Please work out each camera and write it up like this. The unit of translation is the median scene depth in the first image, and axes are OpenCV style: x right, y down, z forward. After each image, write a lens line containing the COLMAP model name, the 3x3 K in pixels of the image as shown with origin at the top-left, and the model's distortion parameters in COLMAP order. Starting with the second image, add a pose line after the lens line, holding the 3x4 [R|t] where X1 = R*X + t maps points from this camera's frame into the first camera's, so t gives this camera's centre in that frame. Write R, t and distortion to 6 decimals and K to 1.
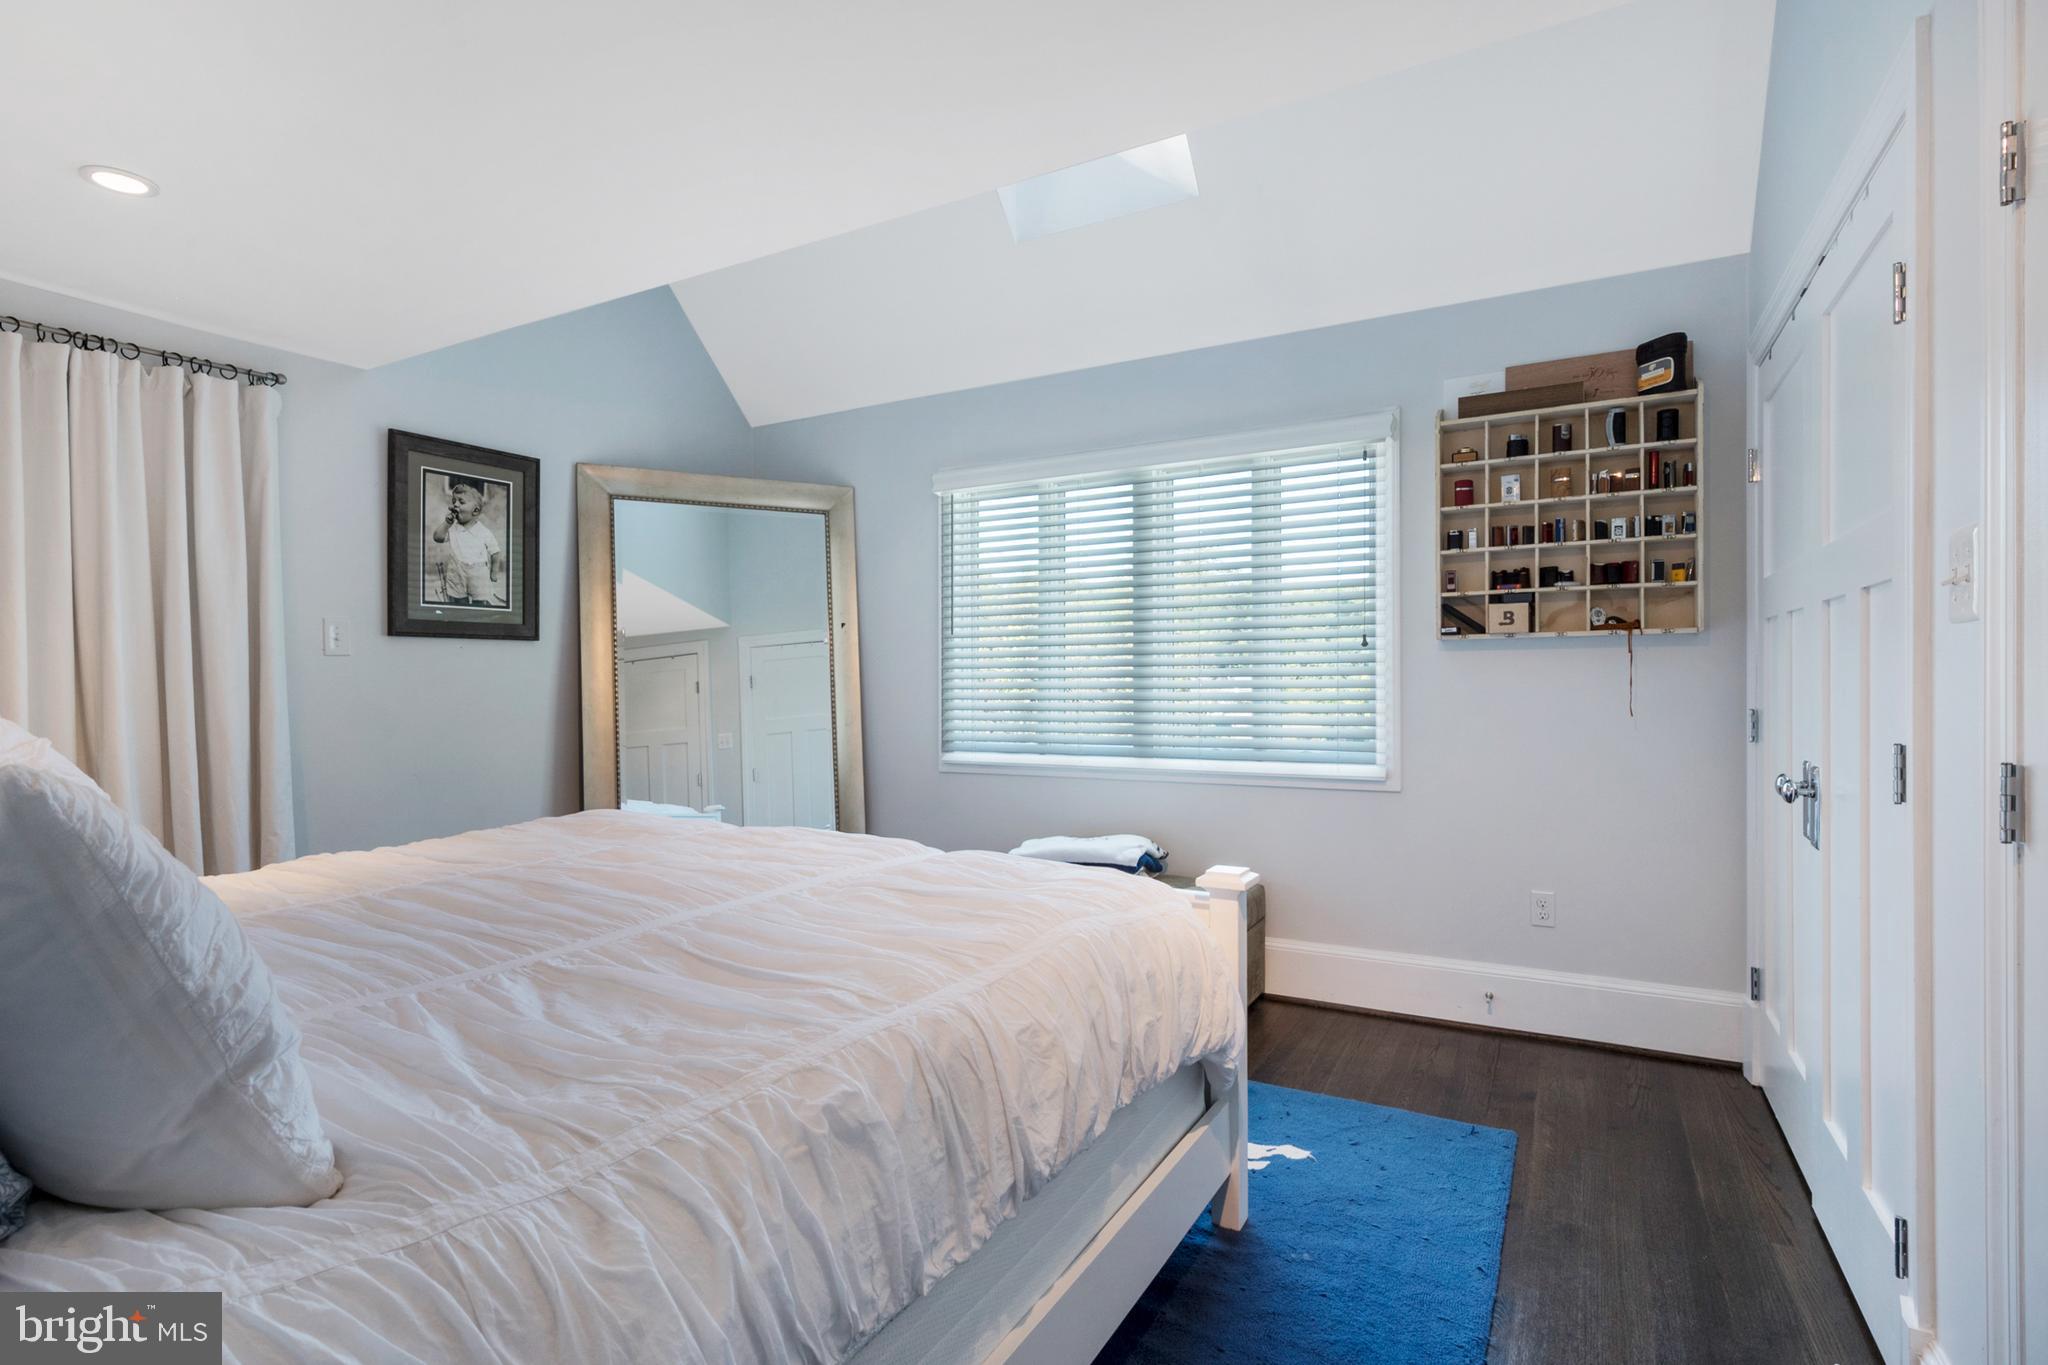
lens RADIAL K [[993.7, 0, 1032.1], [0, 993.7, 689.3], [0, 0, 1]] dist [0.001526, 0.000265]
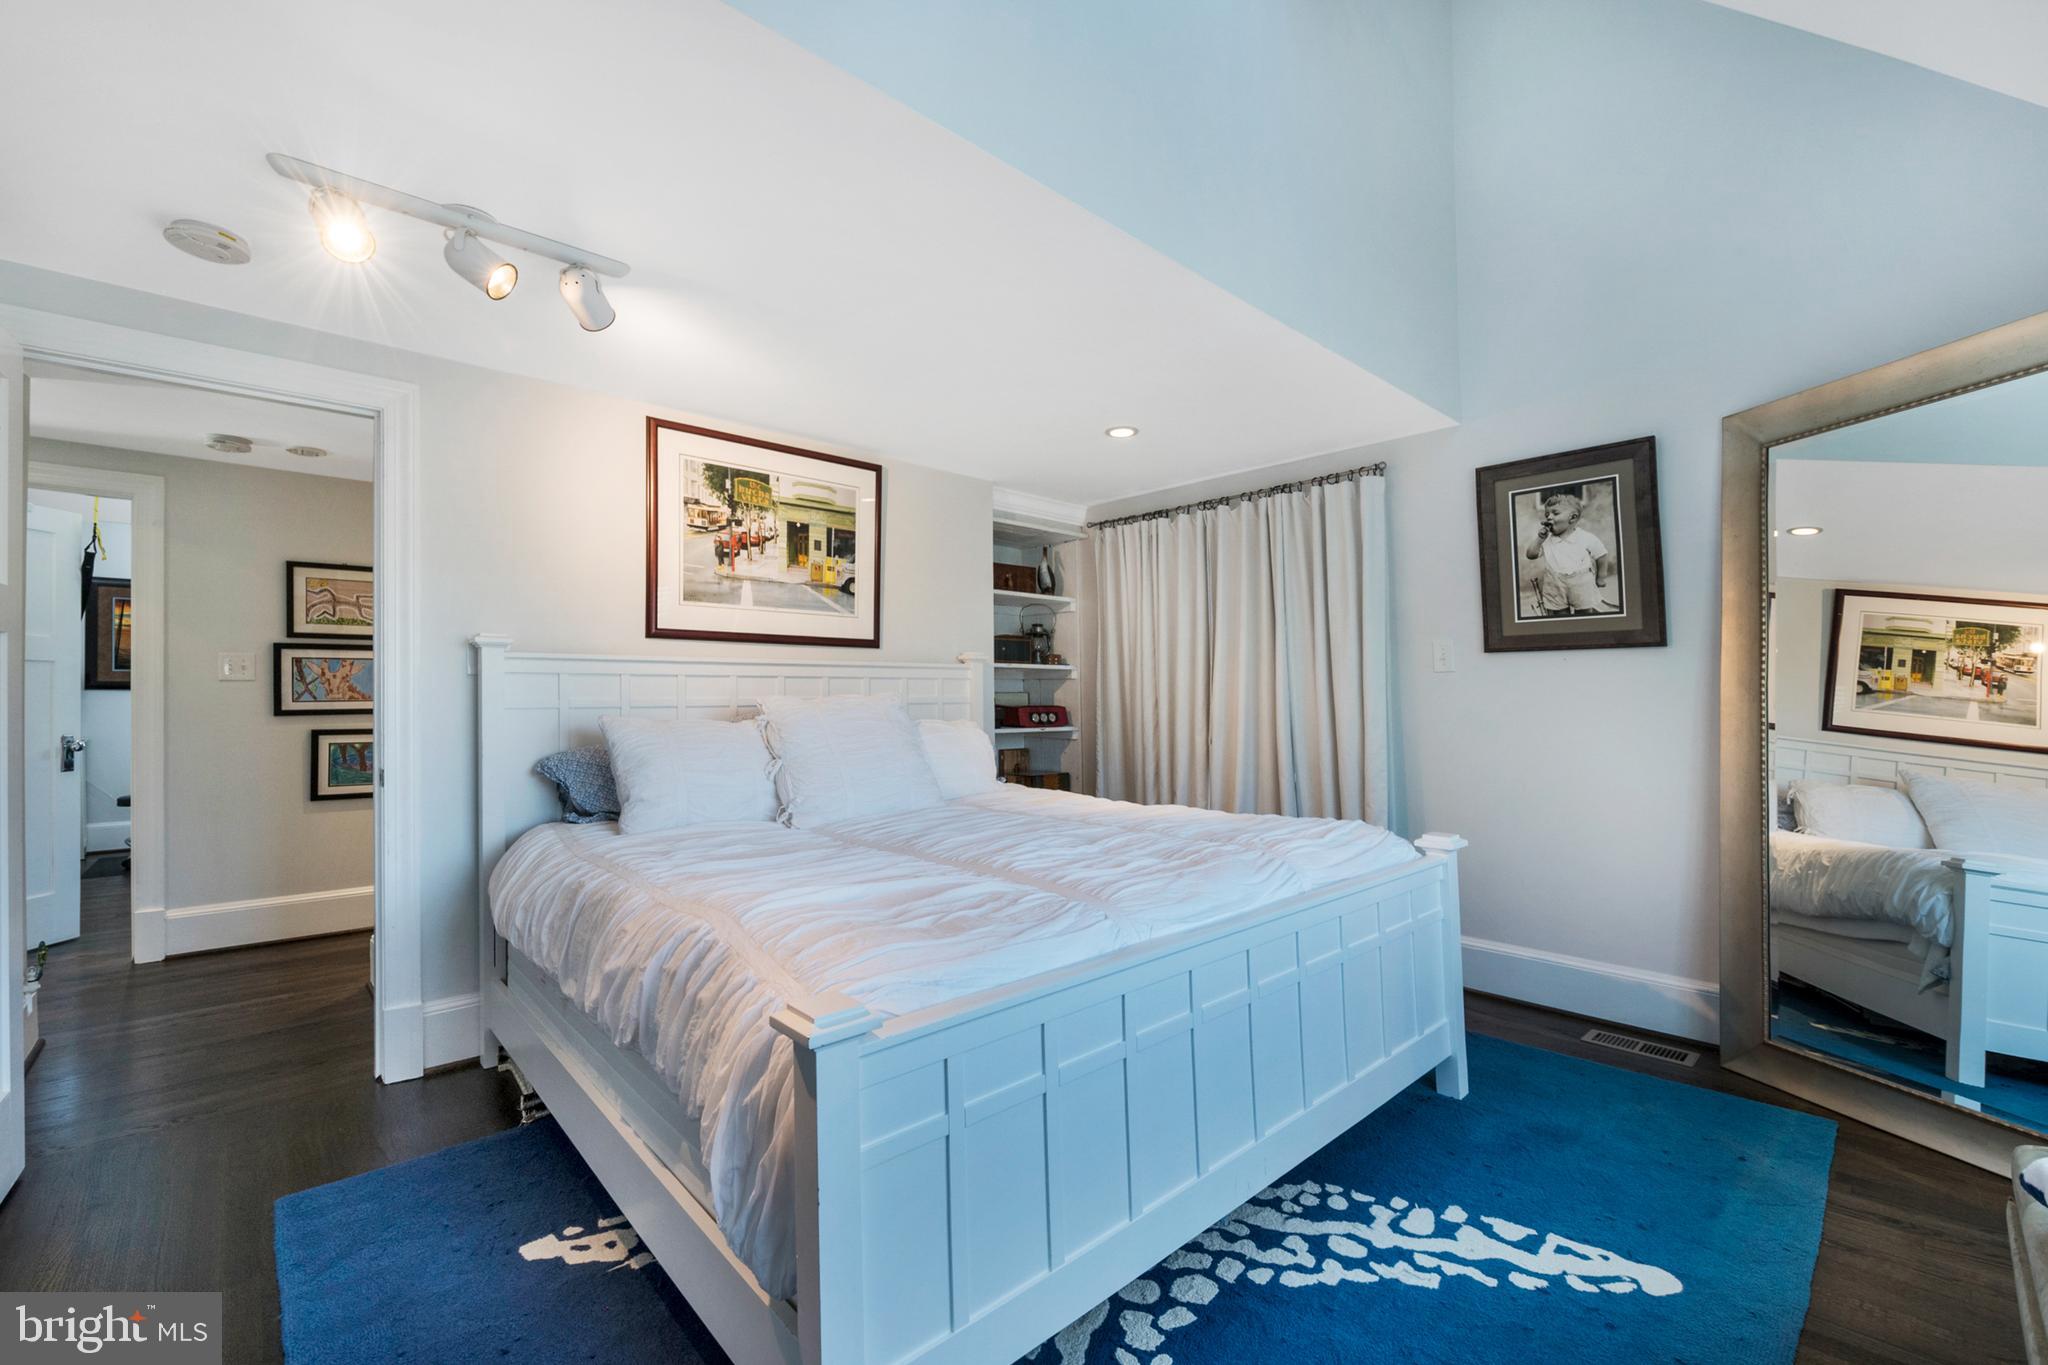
lens RADIAL K [[830.5, 0, 1019.1], [0, 830.5, 685.6], [0, 0, 1]] dist [-0.000244, -0.000046]
pose [[-0.325028, 0.003448, -0.945698, 0.384485], [-0.003916, 0.999980, 0.004992, -0.018208], [0.945696, 0.005326, -0.325008, 0.761724]]
